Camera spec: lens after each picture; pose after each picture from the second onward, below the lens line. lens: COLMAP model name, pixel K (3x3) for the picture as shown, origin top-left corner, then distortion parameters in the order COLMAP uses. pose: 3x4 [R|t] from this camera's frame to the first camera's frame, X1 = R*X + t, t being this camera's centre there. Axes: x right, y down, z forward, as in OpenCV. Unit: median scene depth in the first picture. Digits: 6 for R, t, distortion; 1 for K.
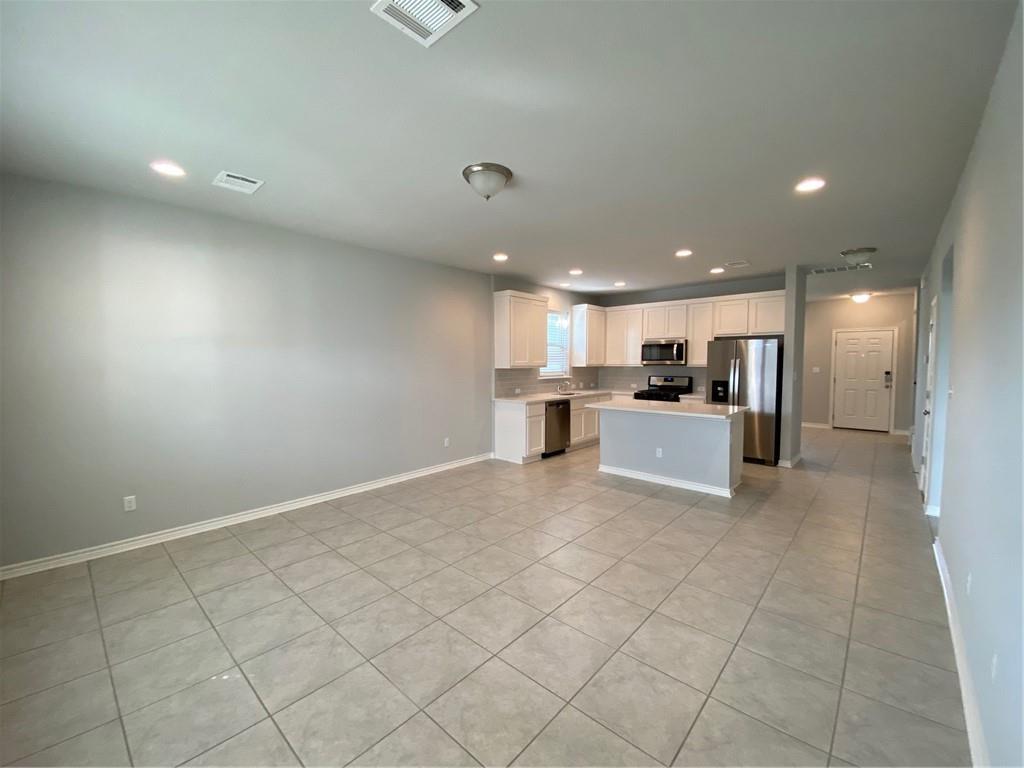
lens RADIAL K [[414.2, 0, 512.0], [0, 414.2, 384.0], [0, 0, 1]] dist [0.038268, -0.030019]
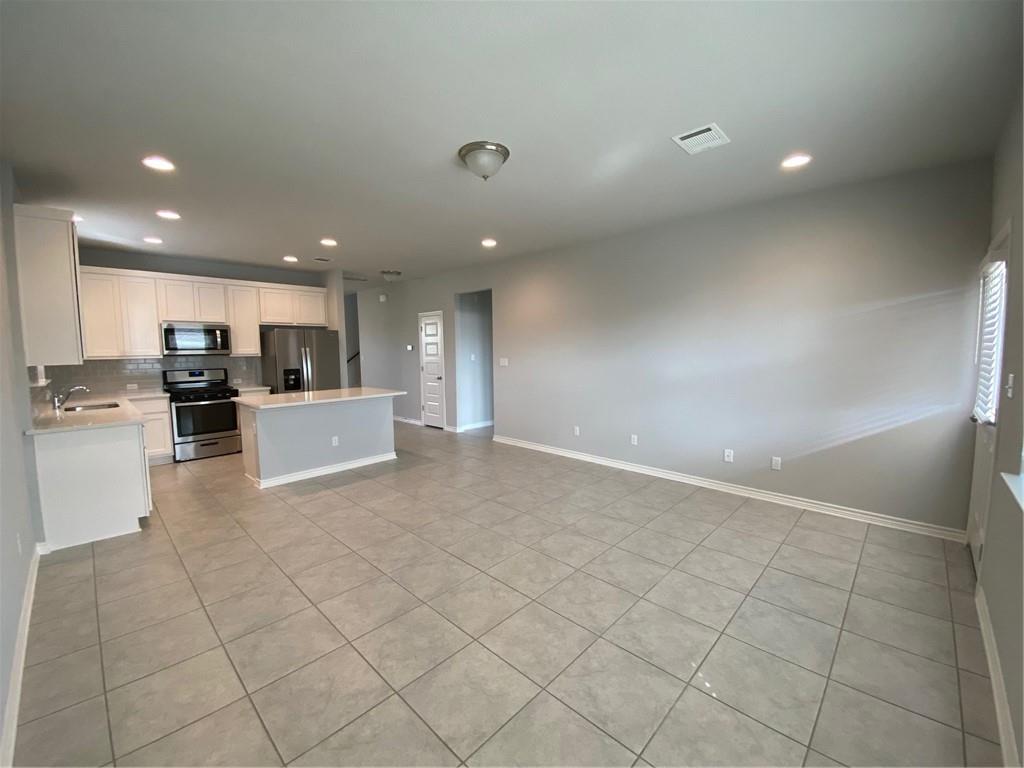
lens RADIAL K [[414.2, 0, 512.0], [0, 414.2, 384.0], [0, 0, 1]] dist [0.038268, -0.030019]
pose [[0.034852, -0.085502, 0.995728, -0.497257], [0.066759, 0.994307, 0.083043, -0.020337], [-0.997160, 0.063580, 0.040361, 0.429734]]
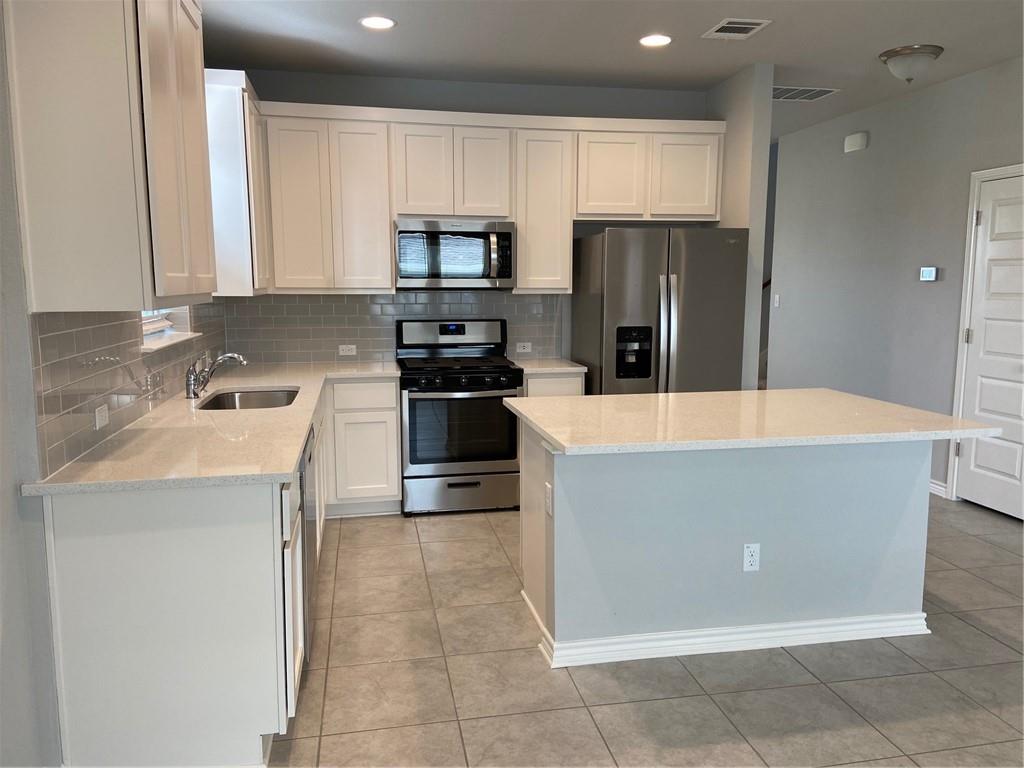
lens RADIAL K [[776.9, 0, 512.0], [0, 776.9, 384.0], [0, 0, 1]] dist [0.107764, -0.119613]
pose [[0.600613, -0.103227, 0.792848, -0.191364], [0.043957, 0.994394, 0.096169, -0.031137], [-0.798330, -0.022909, 0.601784, 0.633821]]
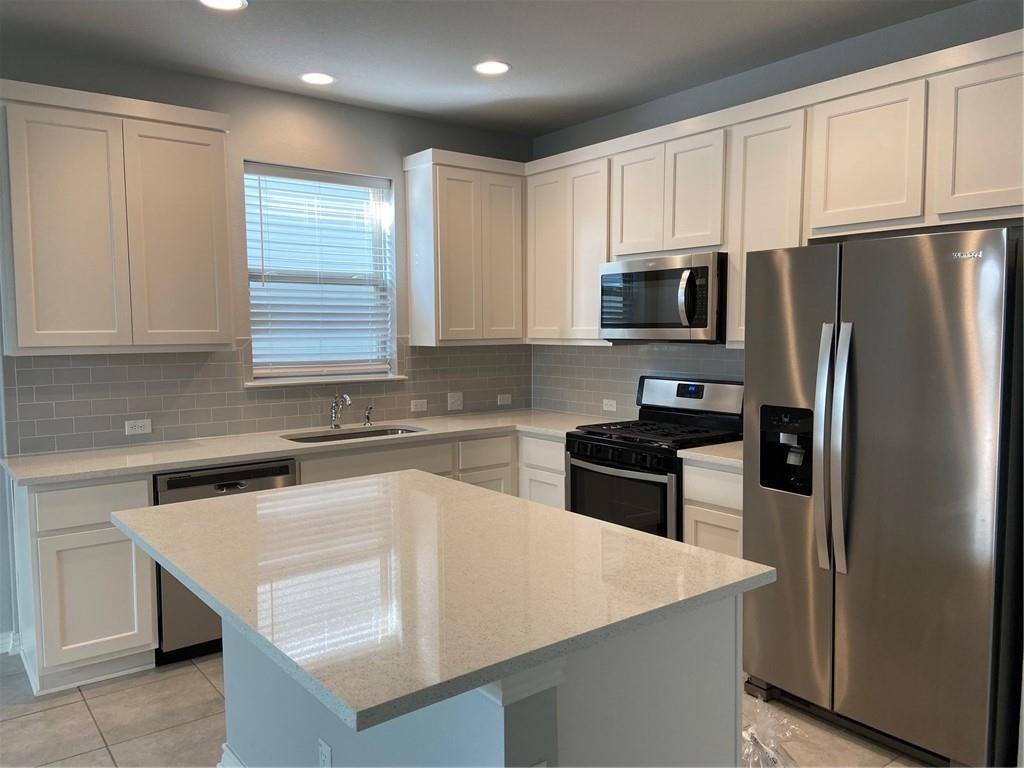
lens RADIAL K [[776.9, 0, 512.0], [0, 776.9, 384.0], [0, 0, 1]] dist [0.107764, -0.119613]
pose [[0.984033, 0.008456, -0.177787, 0.420442], [-0.004603, 0.999746, 0.022070, -0.031954], [0.177929, -0.020899, 0.983821, 0.502561]]
